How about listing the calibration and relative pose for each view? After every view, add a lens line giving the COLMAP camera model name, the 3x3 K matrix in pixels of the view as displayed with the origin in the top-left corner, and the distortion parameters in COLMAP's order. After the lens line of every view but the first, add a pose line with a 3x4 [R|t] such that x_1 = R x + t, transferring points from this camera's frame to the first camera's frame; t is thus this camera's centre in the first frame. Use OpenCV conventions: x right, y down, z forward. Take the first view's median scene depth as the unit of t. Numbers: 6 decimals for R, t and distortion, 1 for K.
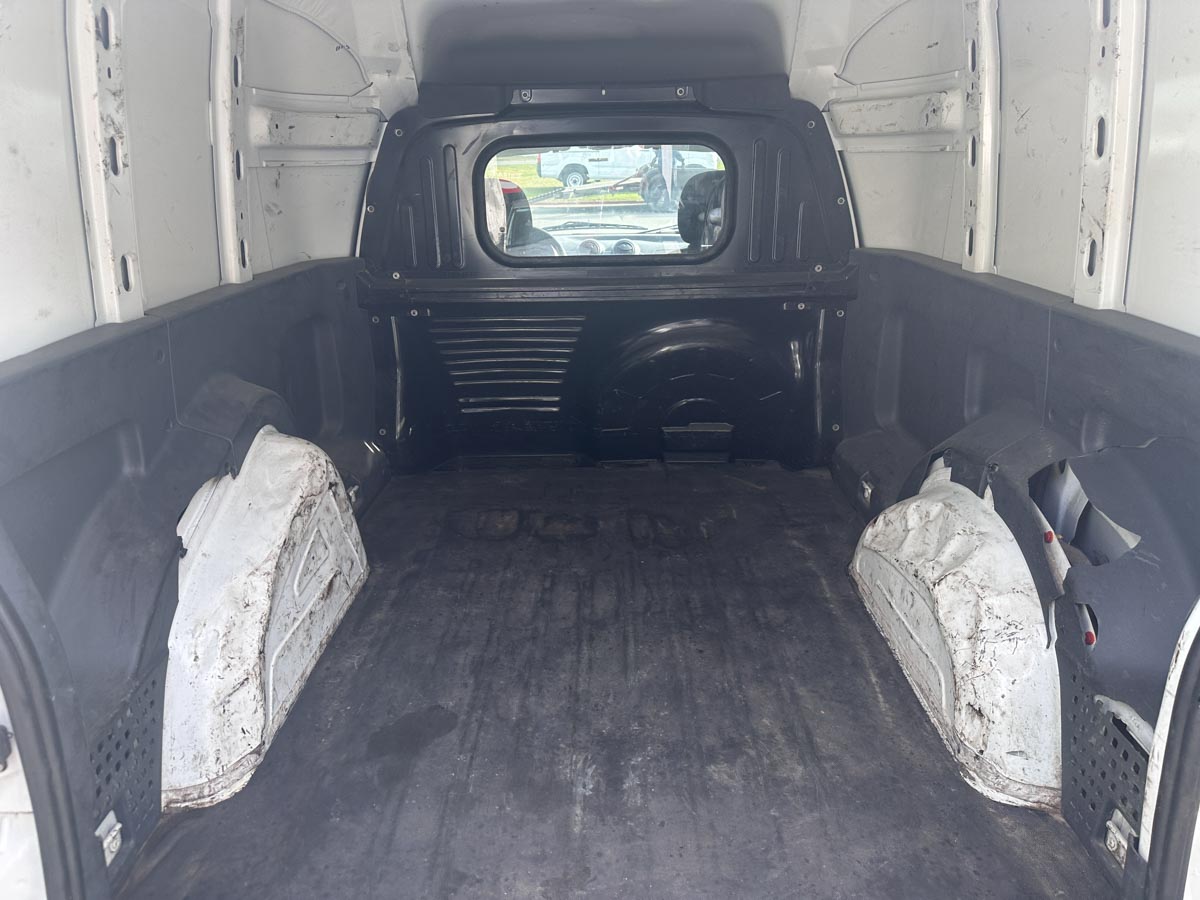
lens RADIAL K [[845.4, 0, 600.0], [0, 845.4, 450.0], [0, 0, 1]] dist [-0.003648, -0.002129]
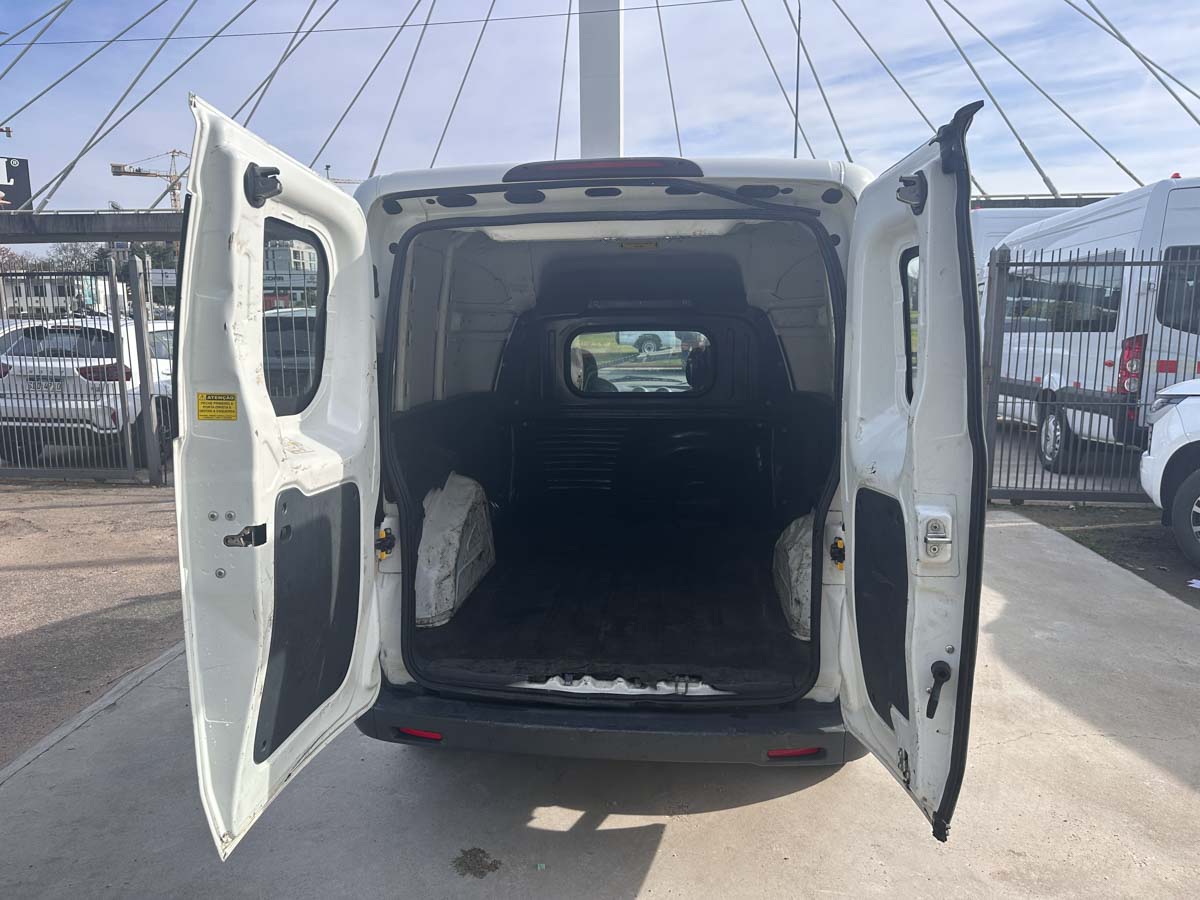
lens RADIAL K [[854.3, 0, 603.6], [0, 854.3, 443.5], [0, 0, 1]] dist [0.055659, -0.068430]
pose [[0.995992, 0.021123, -0.086913, 0.109471], [-0.037618, 0.980518, -0.192792, 0.259686], [0.081148, 0.195289, 0.977383, -0.848341]]
